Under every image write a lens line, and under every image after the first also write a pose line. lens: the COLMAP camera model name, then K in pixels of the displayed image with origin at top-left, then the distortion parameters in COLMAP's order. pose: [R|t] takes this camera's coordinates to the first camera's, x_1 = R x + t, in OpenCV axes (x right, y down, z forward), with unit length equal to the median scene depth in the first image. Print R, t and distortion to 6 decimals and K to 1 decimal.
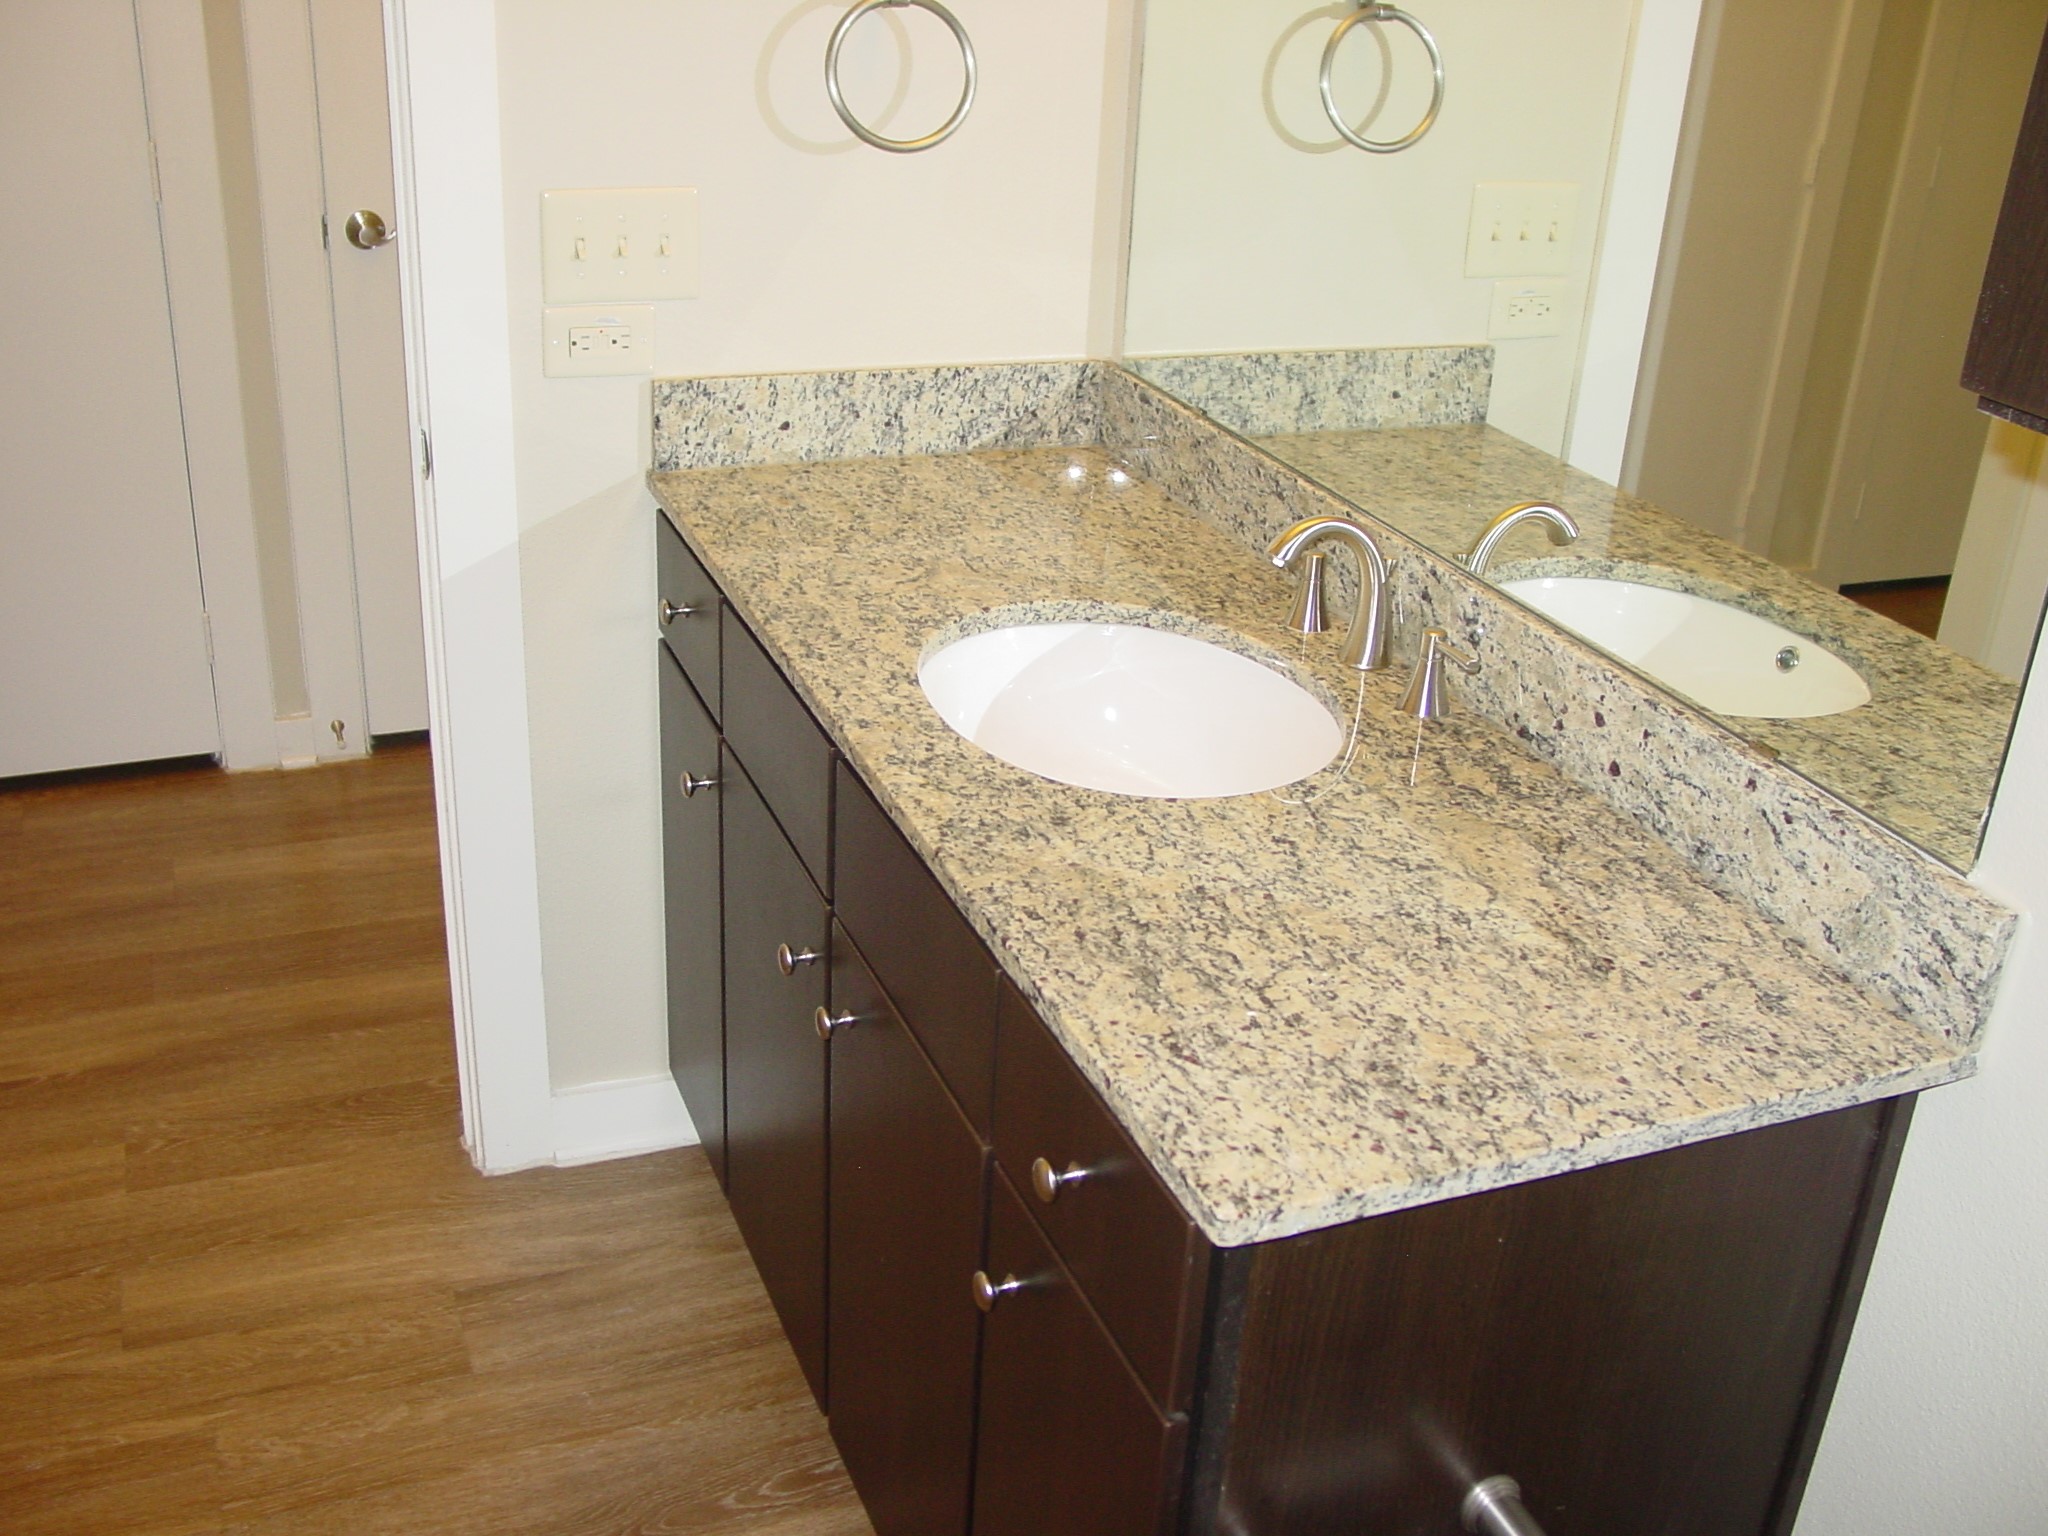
lens RADIAL K [[2035.4, 0, 1024.0], [0, 2035.4, 768.0], [0, 0, 1]] dist [-0.089044, 0.029662]
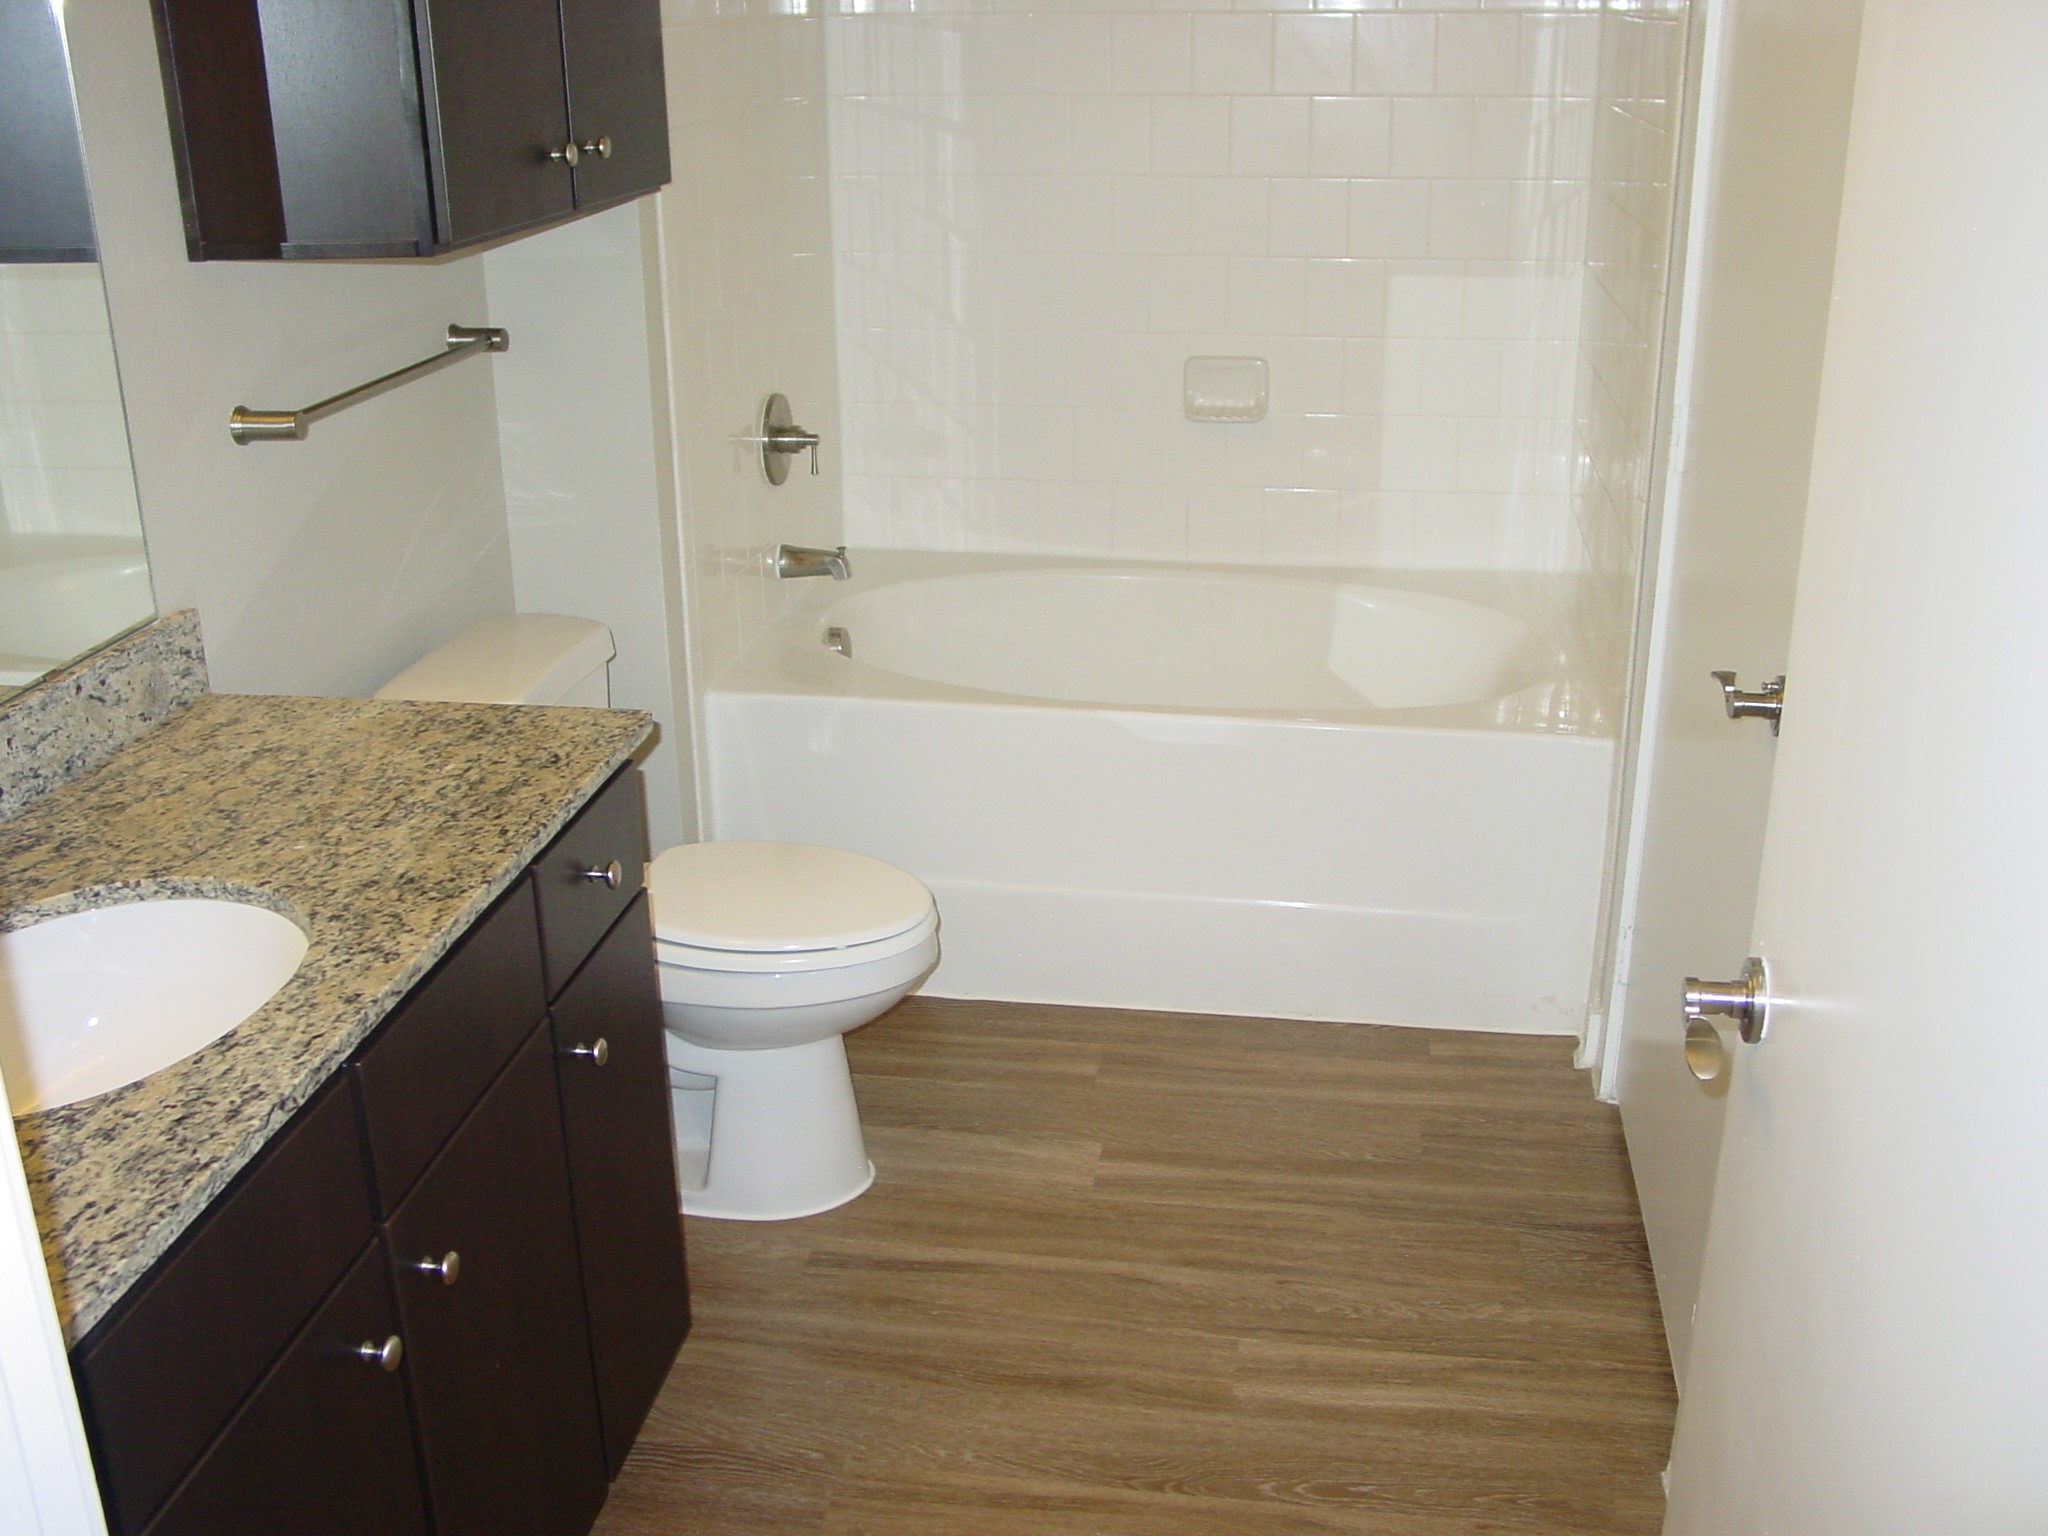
lens RADIAL K [[2035.4, 0, 1024.0], [0, 2035.4, 768.0], [0, 0, 1]] dist [-0.089044, 0.029662]
pose [[-0.851333, -0.229957, 0.471542, -0.871654], [0.195149, 0.695511, 0.691507, -0.782990], [-0.486980, 0.680723, -0.547236, 1.445834]]
